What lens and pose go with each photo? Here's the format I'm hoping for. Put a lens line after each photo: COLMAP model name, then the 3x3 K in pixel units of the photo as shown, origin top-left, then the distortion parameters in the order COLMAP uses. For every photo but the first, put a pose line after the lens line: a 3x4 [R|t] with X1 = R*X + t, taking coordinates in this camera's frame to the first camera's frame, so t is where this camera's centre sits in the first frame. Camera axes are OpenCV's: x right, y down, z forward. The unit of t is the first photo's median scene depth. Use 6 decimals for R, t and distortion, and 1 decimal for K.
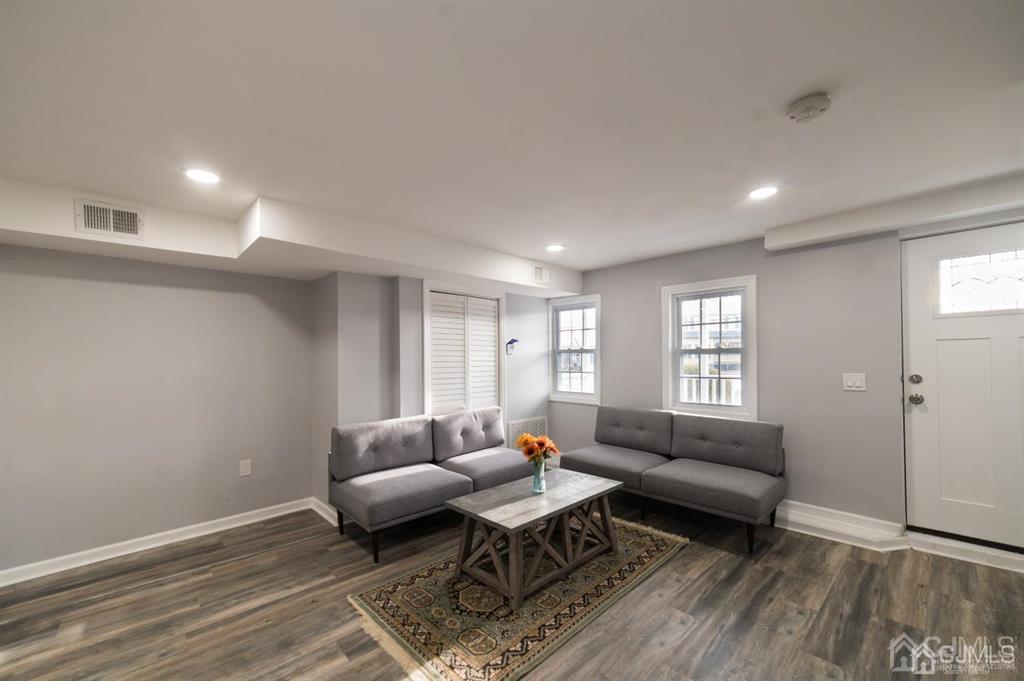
lens RADIAL K [[415.6, 0, 511.1], [0, 415.6, 356.6], [0, 0, 1]] dist [0.000570, 0.000075]
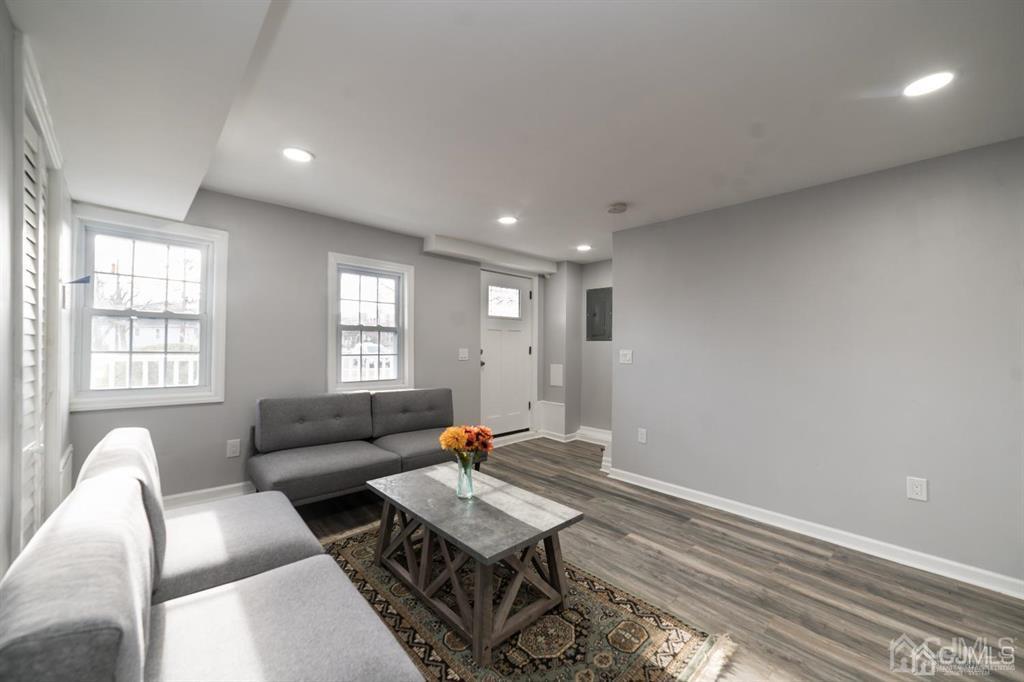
lens RADIAL K [[394.6, 0, 513.0], [0, 394.6, 342.2], [0, 0, 1]] dist [0.001795, 0.000053]
pose [[0.012356, 0.014379, 0.999820, -0.658045], [-0.019719, 0.999706, -0.014134, 0.035907], [-0.999729, -0.019541, 0.012636, 0.854943]]
